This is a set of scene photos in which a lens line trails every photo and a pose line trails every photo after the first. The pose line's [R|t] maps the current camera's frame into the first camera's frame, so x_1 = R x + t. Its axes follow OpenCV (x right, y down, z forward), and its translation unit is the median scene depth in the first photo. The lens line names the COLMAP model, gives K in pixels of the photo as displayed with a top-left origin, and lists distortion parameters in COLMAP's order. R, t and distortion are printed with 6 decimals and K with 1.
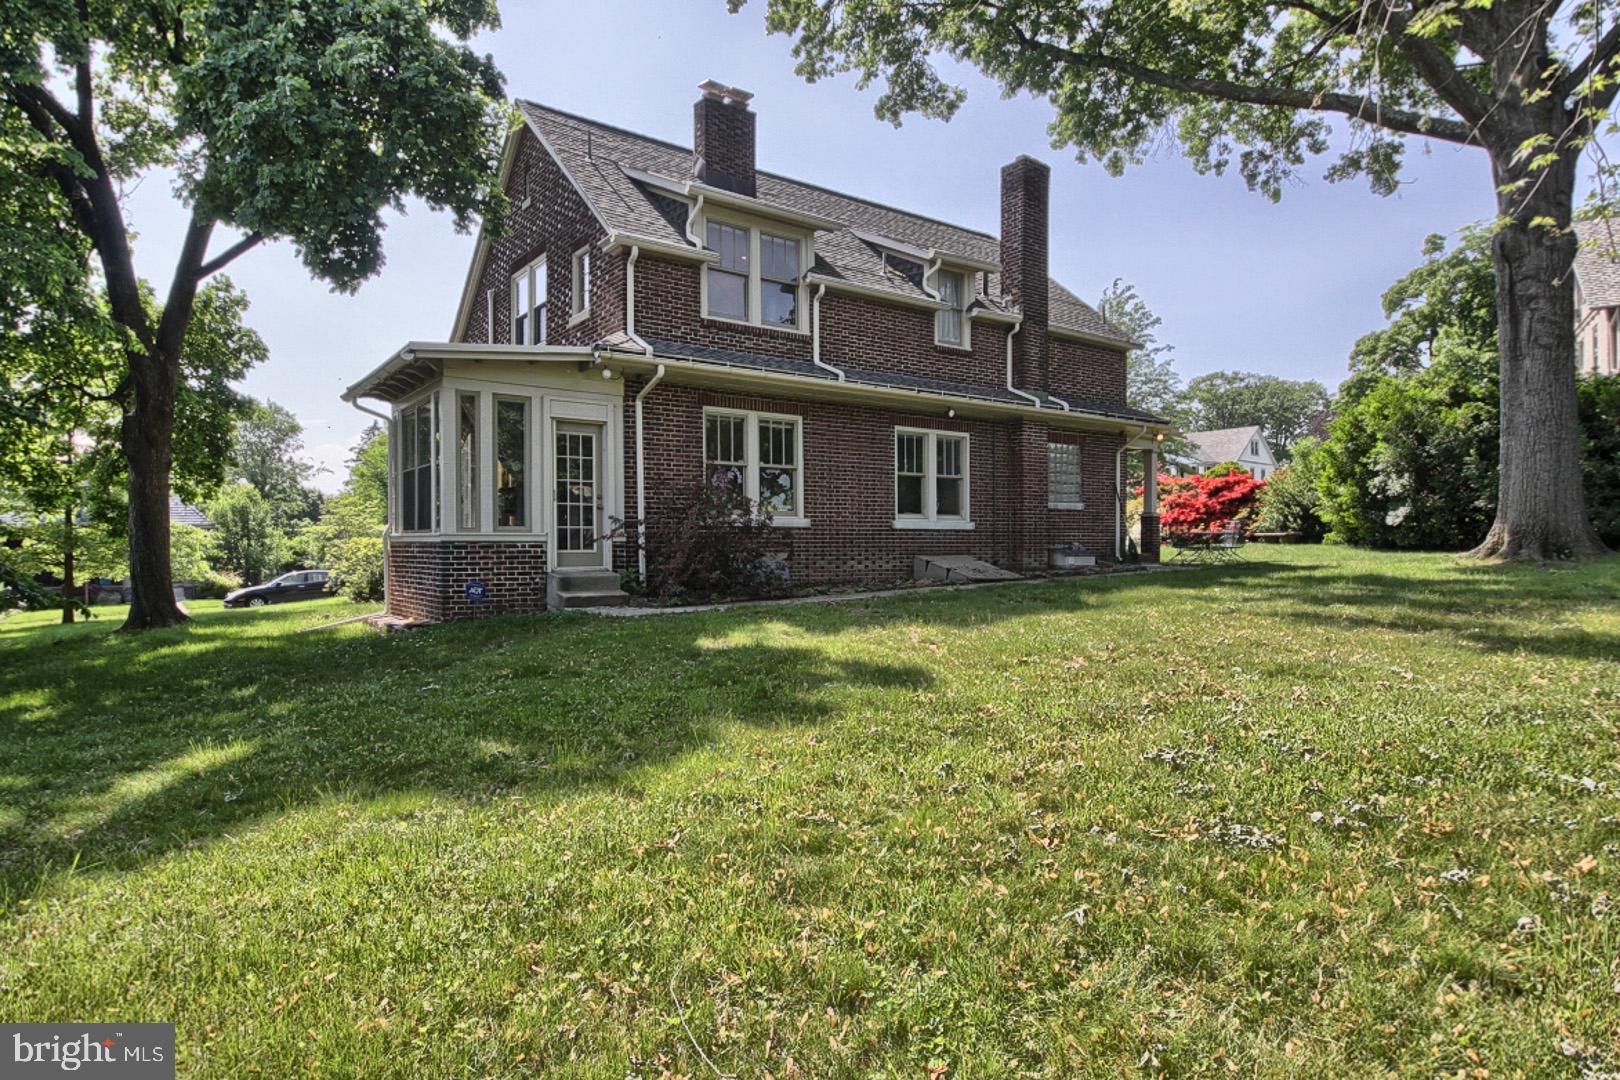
lens RADIAL K [[922.8, 0, 809.7], [0, 922.8, 546.0], [0, 0, 1]] dist [0.012407, -0.020837]
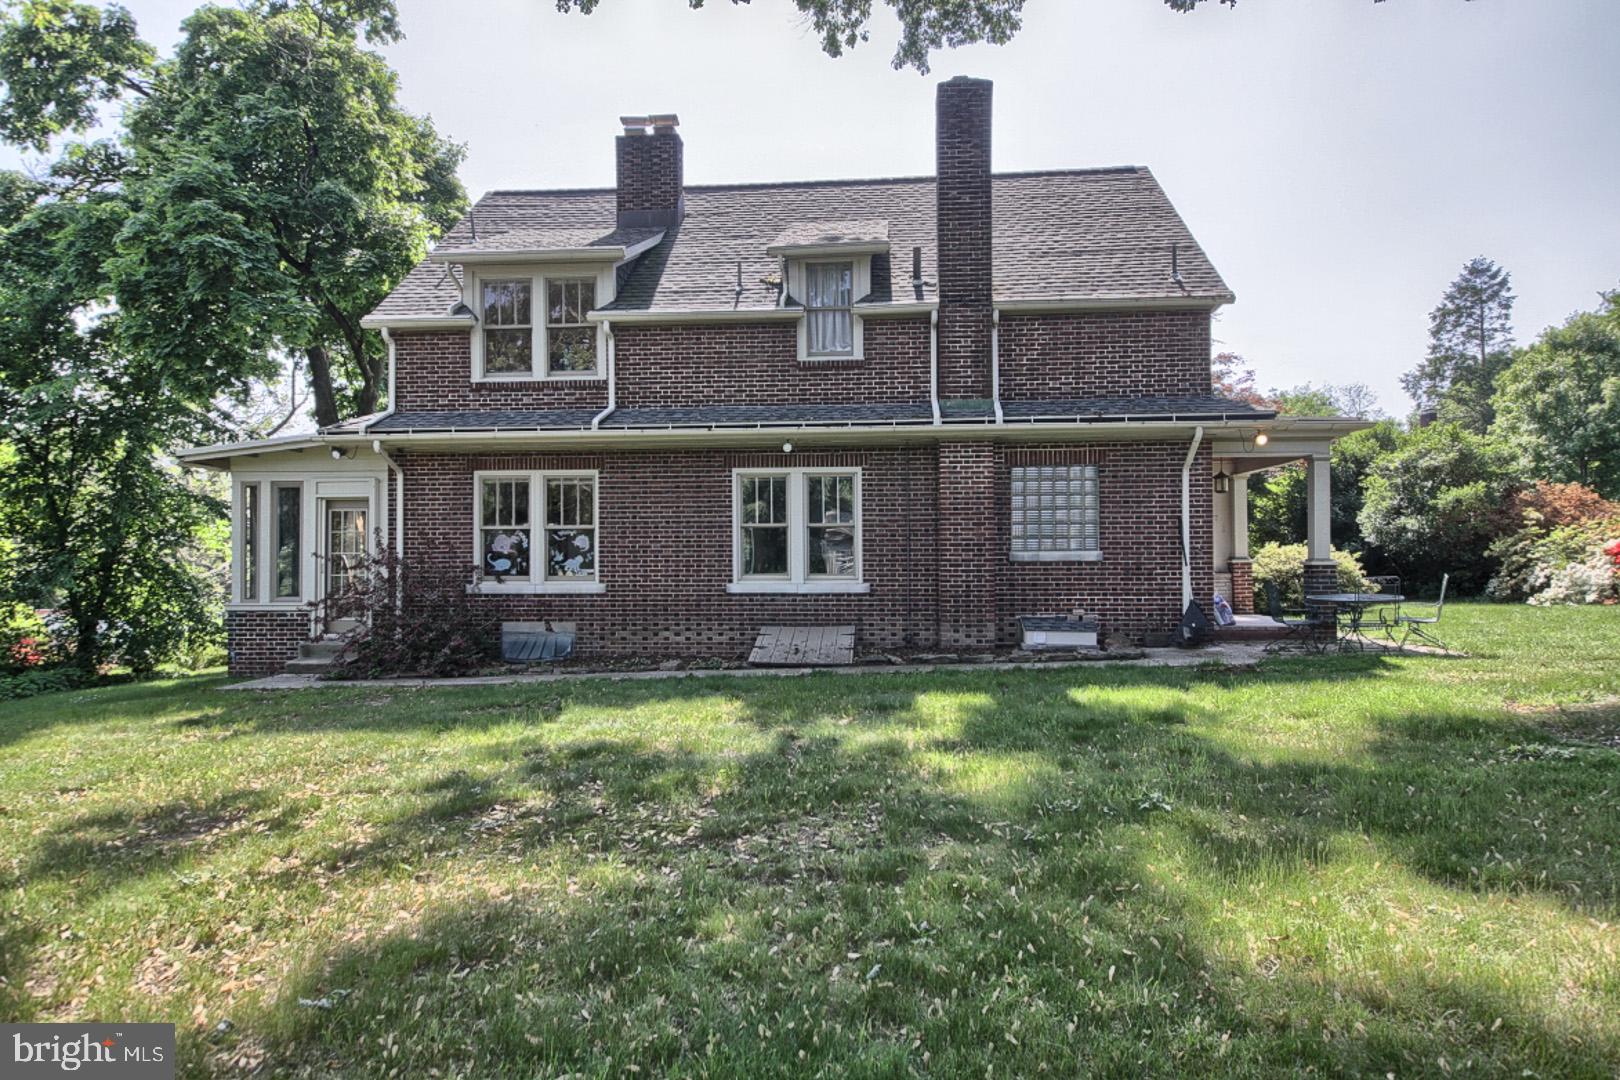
lens RADIAL K [[1006.2, 0, 809.7], [0, 1006.2, 539.5], [0, 0, 1]] dist [-0.001448, -0.000082]
pose [[0.755445, -0.011833, -0.655105, 0.791709], [0.004227, 0.999904, -0.013186, -0.059049], [0.655198, 0.007192, 0.755423, 0.394258]]
